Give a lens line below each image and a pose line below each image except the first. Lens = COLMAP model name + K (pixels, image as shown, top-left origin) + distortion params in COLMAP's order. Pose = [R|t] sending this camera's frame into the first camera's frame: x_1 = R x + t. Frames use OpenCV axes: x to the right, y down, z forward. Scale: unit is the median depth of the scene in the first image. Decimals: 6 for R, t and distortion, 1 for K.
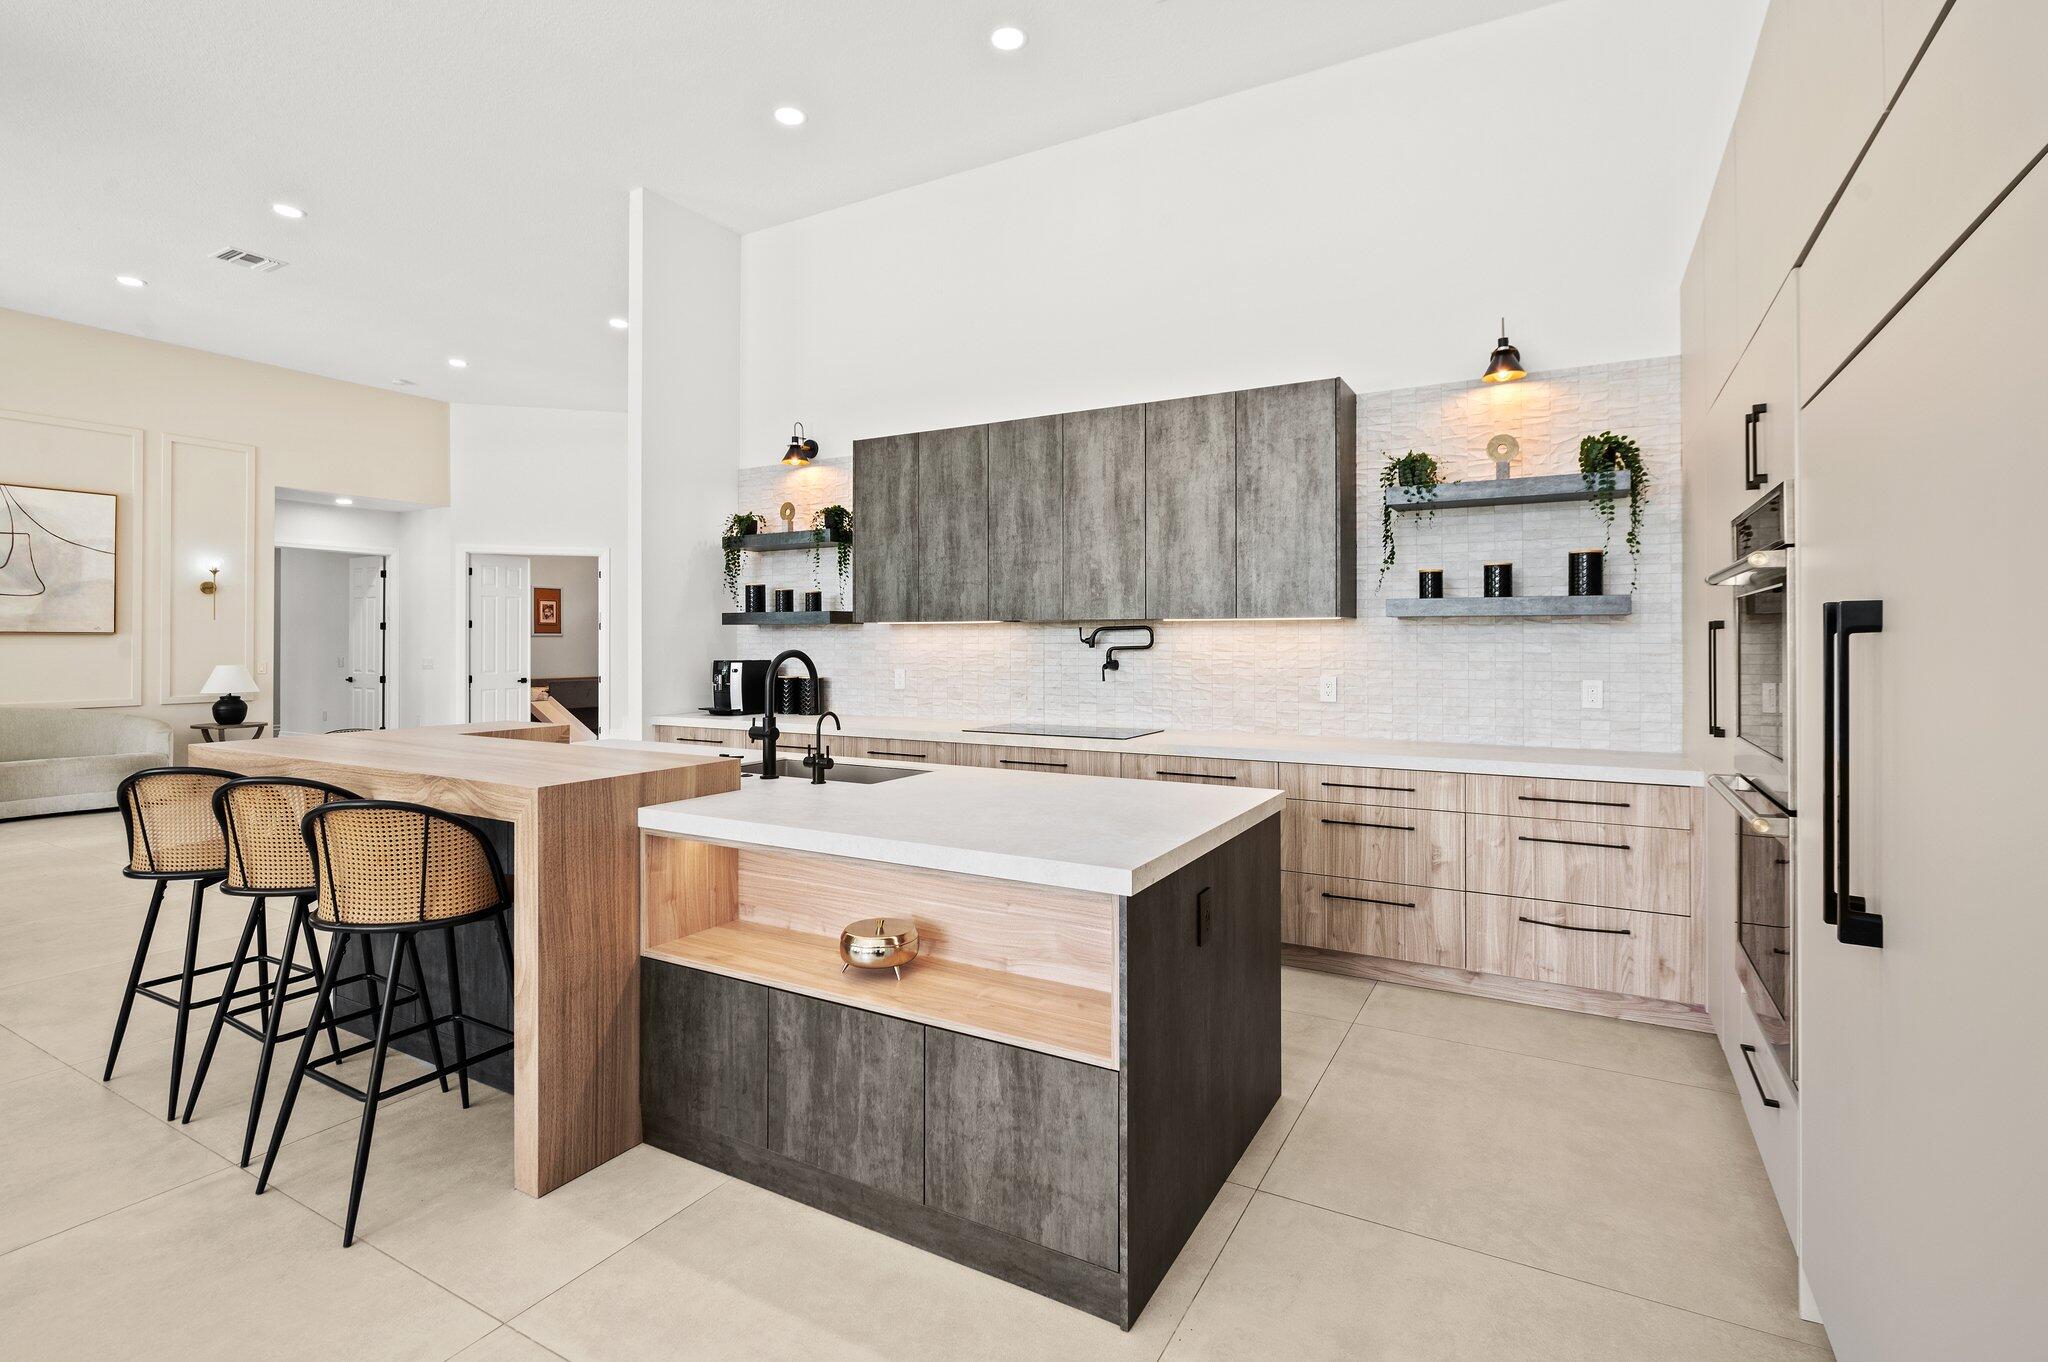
lens RADIAL K [[925.5, 0, 1032.5], [0, 925.5, 637.7], [0, 0, 1]] dist [-0.000761, 0.000245]
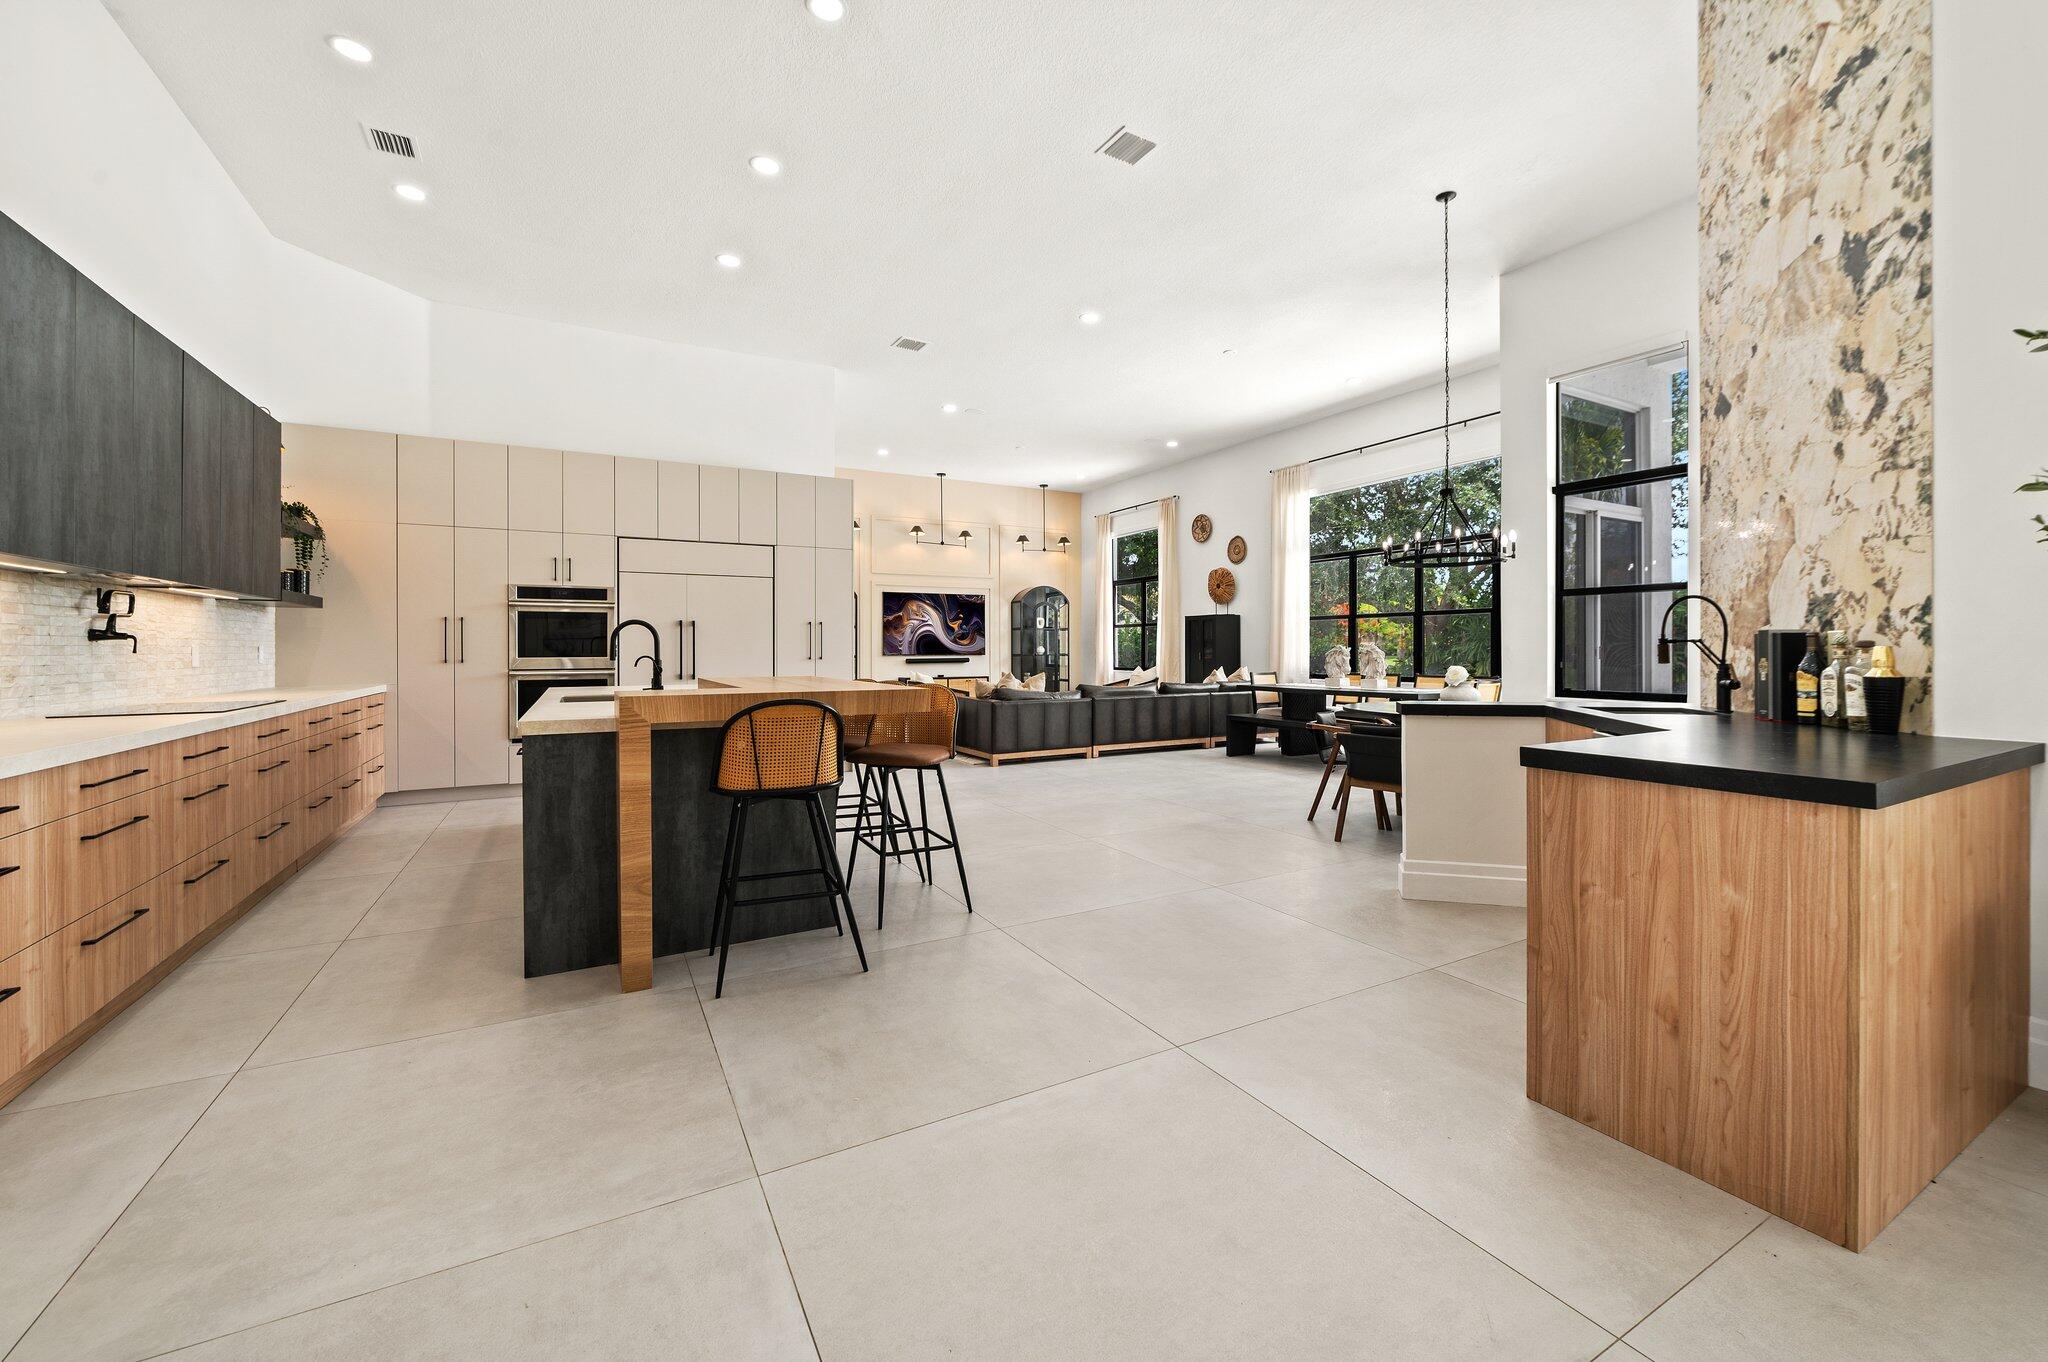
lens RADIAL K [[823.5, 0, 1041.2], [0, 823.5, 651.7], [0, 0, 1]] dist [-0.000803, -0.003840]
pose [[-0.850577, 0.000610, 0.525849, -1.037823], [-0.000017, 0.999999, -0.001188, 0.045858], [-0.525850, -0.001020, -0.850577, 1.190759]]
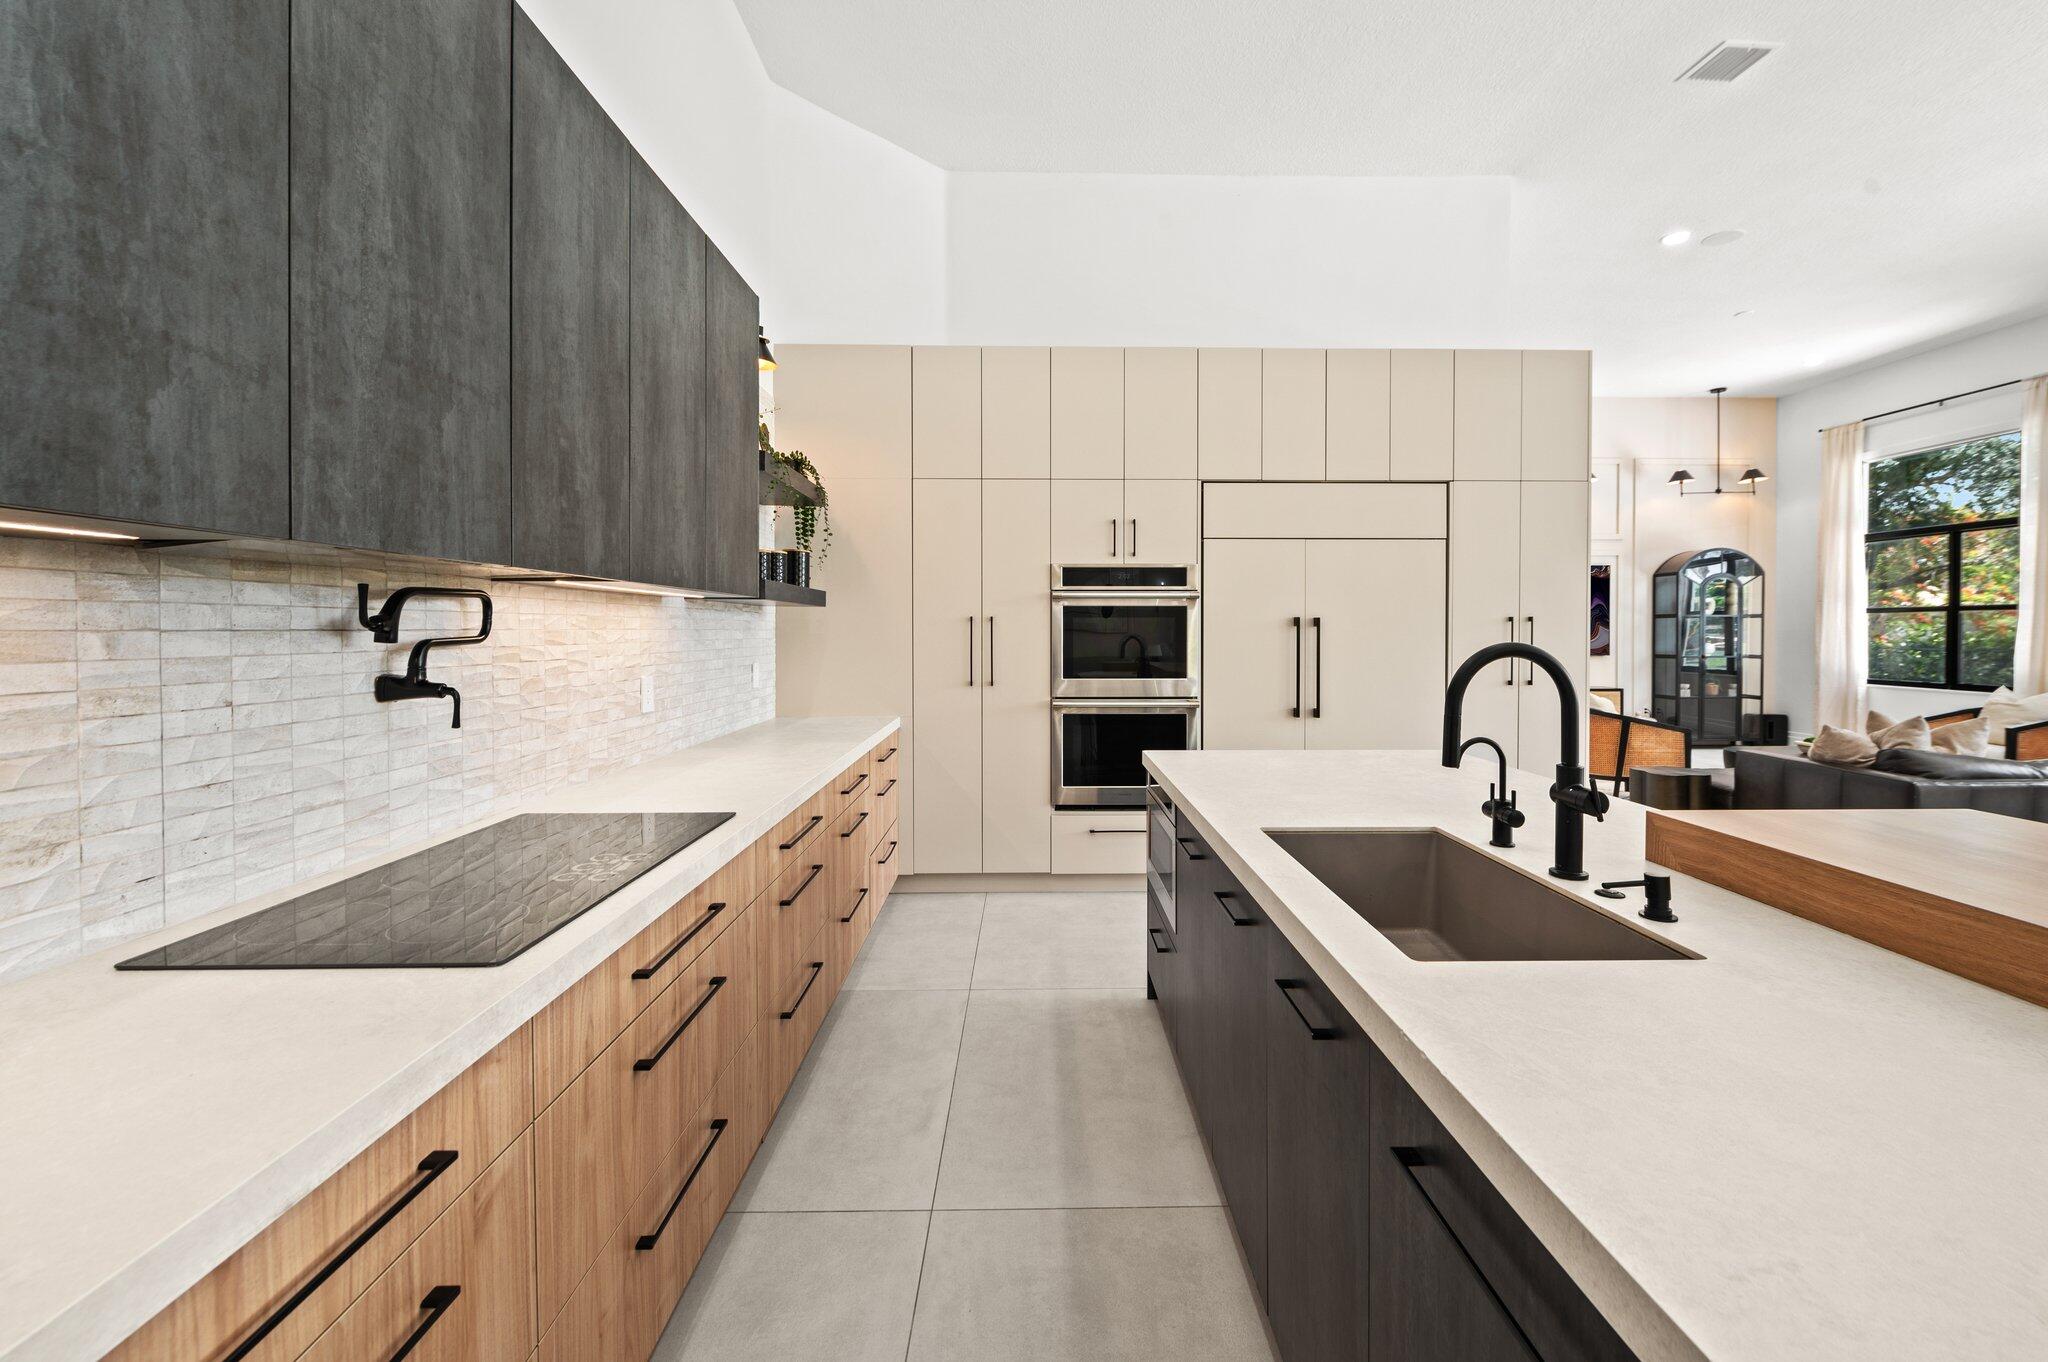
lens RADIAL K [[823.5, 0, 1041.2], [0, 823.5, 651.7], [0, 0, 1]] dist [-0.000803, -0.003840]
pose [[-0.496645, -0.023244, 0.867643, -0.340548], [-0.004794, 0.999700, 0.024038, 0.005284], [-0.867941, 0.007779, -0.496607, 0.946242]]
